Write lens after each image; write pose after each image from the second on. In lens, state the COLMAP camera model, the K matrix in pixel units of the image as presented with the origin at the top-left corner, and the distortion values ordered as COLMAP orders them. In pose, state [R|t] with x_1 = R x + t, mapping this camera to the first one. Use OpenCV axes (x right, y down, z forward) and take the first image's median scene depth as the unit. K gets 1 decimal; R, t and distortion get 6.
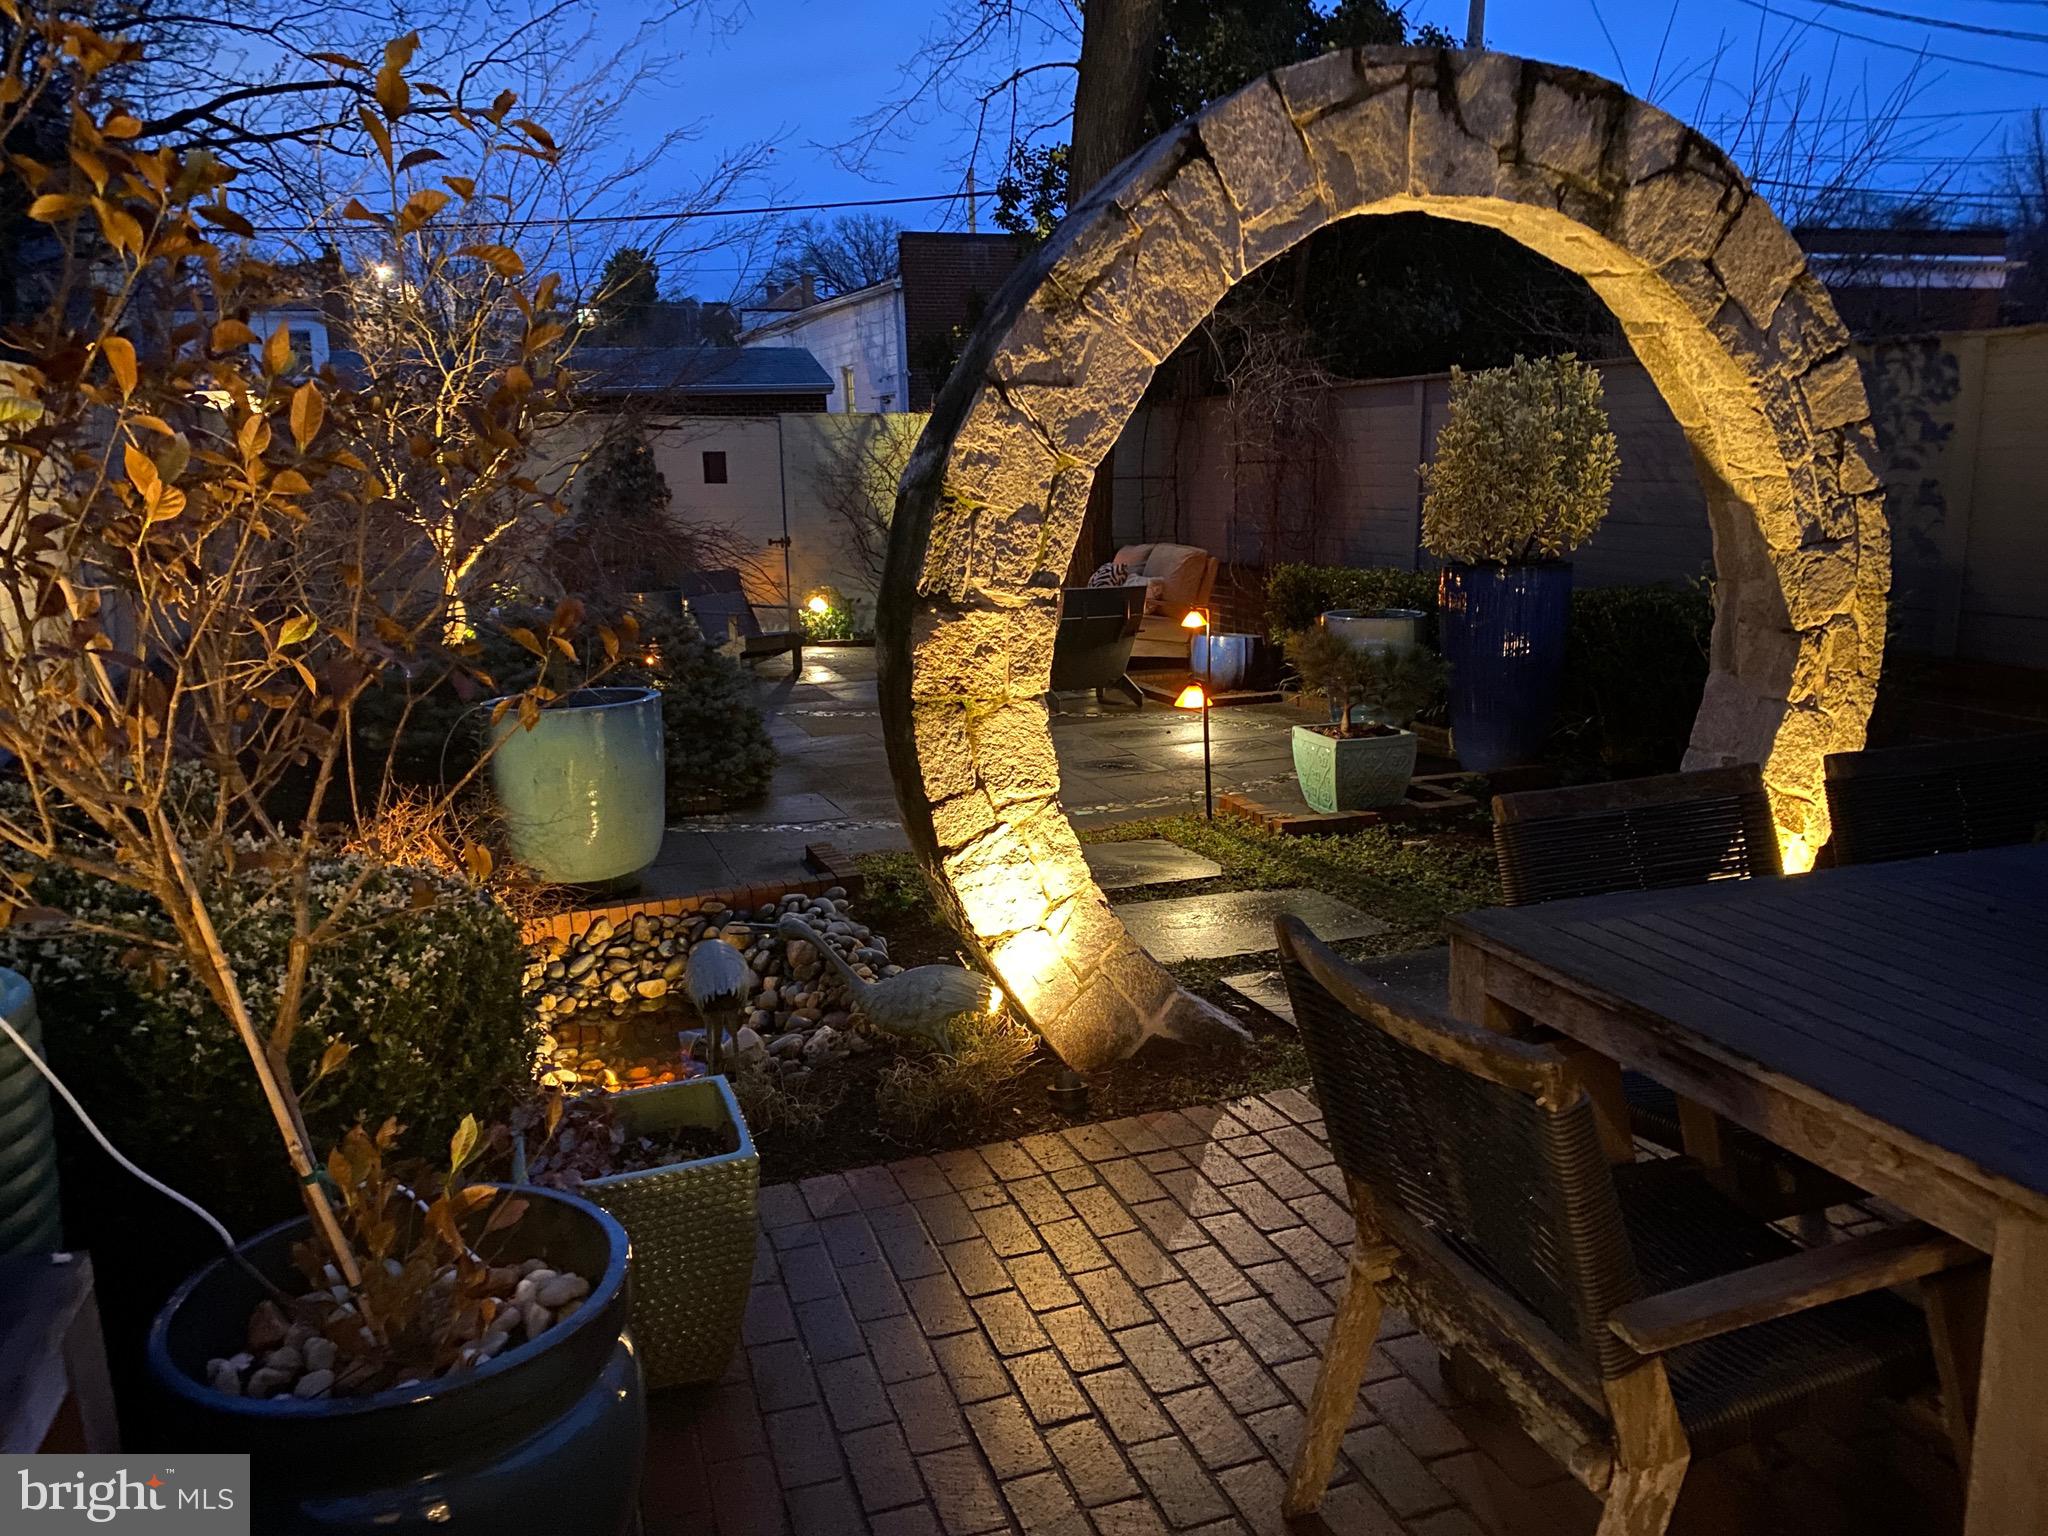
lens RADIAL K [[1554.6, 0, 1030.2], [0, 1554.6, 769.4], [0, 0, 1]] dist [0.022926, -0.028221]
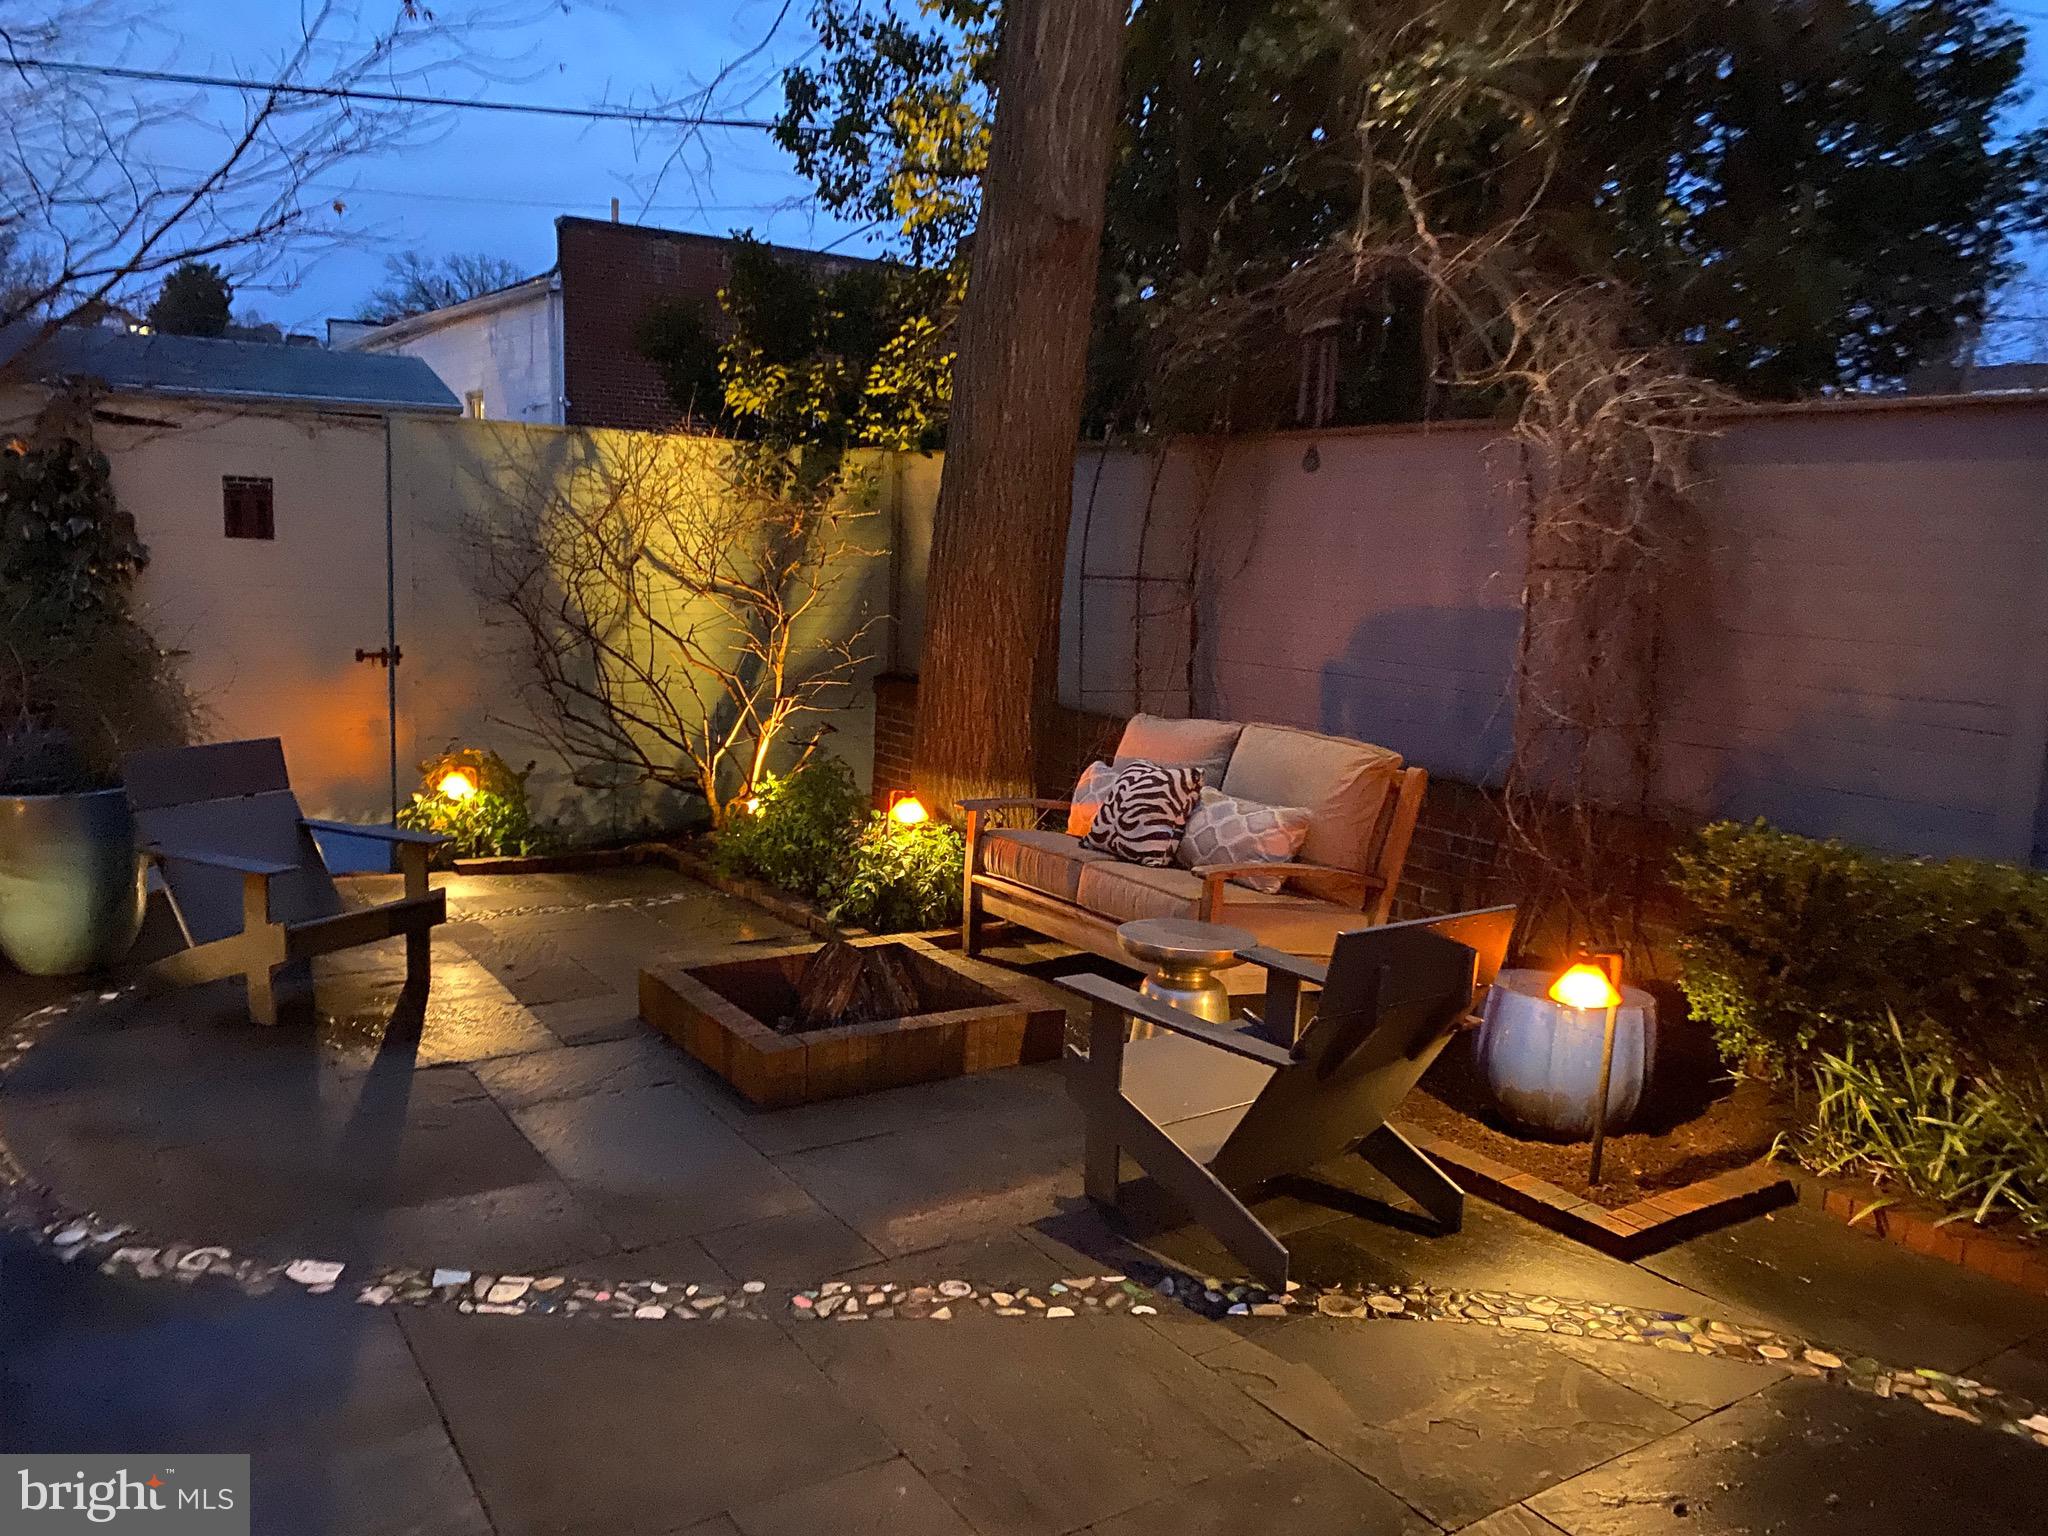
lens RADIAL K [[1554.6, 0, 1010.0], [0, 1554.6, 752.0], [0, 0, 1]] dist [0.022926, -0.028221]
pose [[0.972486, 0.024390, 0.231682, -0.275136], [-0.010581, 0.998102, -0.060660, -0.308445], [-0.232722, 0.056540, 0.970898, 1.619971]]
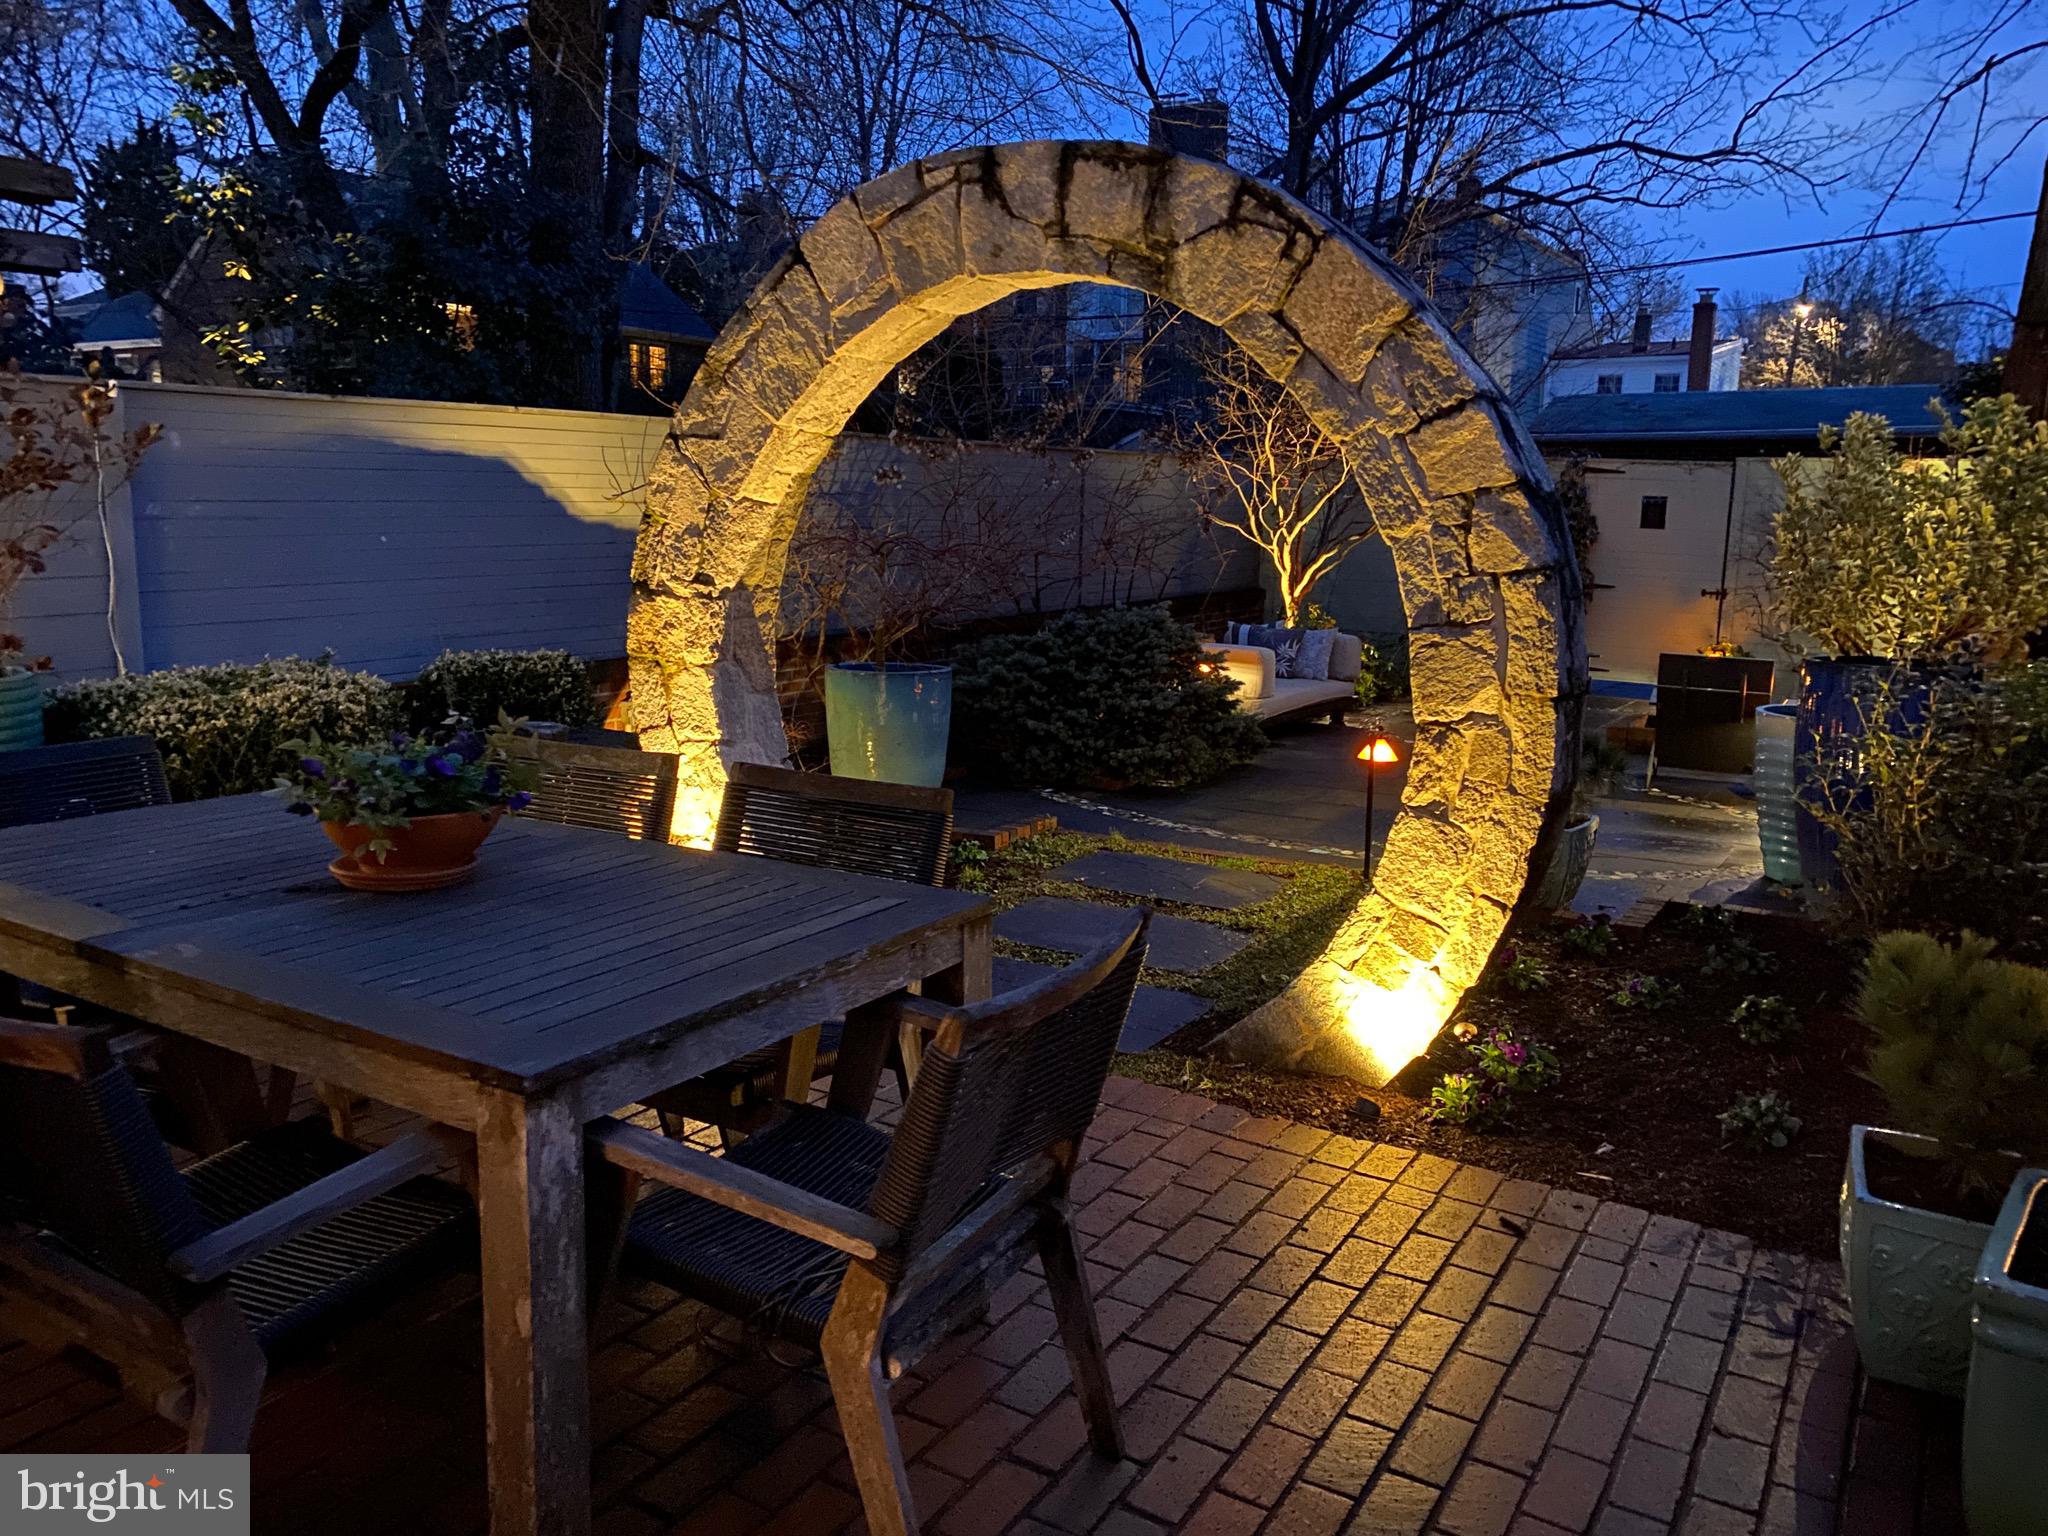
lens RADIAL K [[1554.6, 0, 1017.7], [0, 1554.6, 770.5], [0, 0, 1]] dist [0.022926, -0.028221]
pose [[0.634114, 0.168044, -0.754758, 1.103414], [-0.185229, 0.980691, 0.062726, -0.083544], [0.750726, 0.100028, 0.652997, 0.292822]]
